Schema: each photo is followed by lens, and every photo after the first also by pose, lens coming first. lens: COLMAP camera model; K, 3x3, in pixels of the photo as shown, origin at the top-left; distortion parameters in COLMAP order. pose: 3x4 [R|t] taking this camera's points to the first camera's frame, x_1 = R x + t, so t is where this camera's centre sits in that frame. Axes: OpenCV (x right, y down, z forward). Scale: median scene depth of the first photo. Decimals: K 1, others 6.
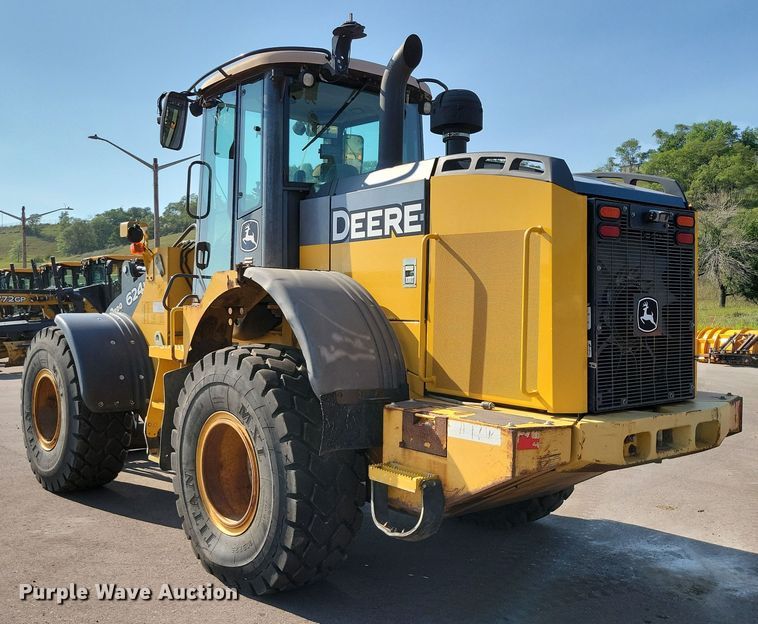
lens RADIAL K [[736.7, 0, 379.0], [0, 736.7, 312.0], [0, 0, 1]] dist [0.042743, 0.003982]
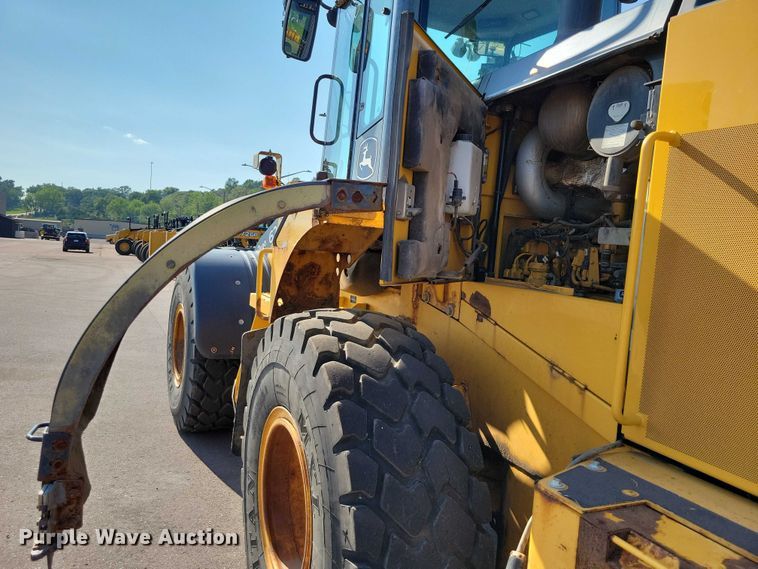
lens RADIAL K [[537.9, 0, 409.1], [0, 537.9, 286.8], [0, 0, 1]] dist [0.000116, -0.000527]
pose [[0.973865, 0.080749, -0.212290, -0.009252], [-0.069334, 0.995746, 0.060690, -0.012329], [0.216287, -0.044385, 0.975320, 0.566568]]
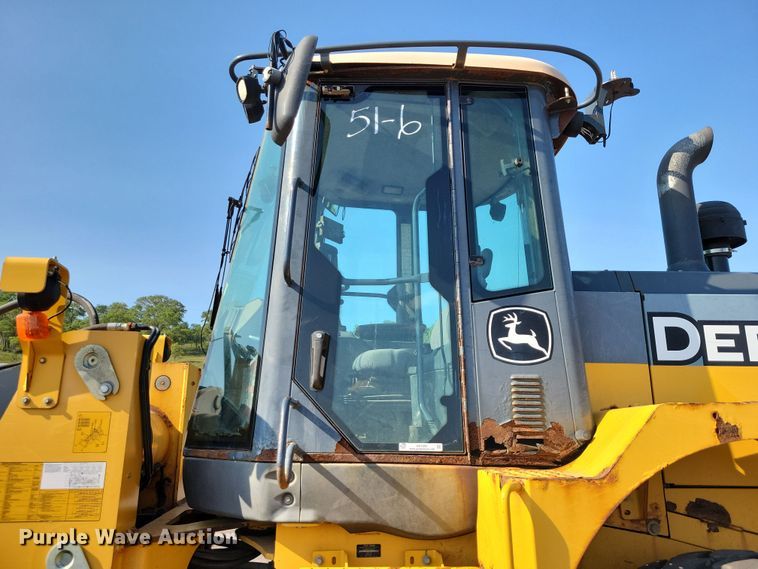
lens RADIAL K [[561.8, 0, 379.0], [0, 561.8, 284.5], [0, 0, 1]] dist [0.024222, -0.000408]
pose [[0.600010, 0.199610, 0.774689, -0.685353], [0.009907, 0.966443, -0.256691, -0.039587], [-0.799931, 0.161692, 0.577898, 1.003195]]
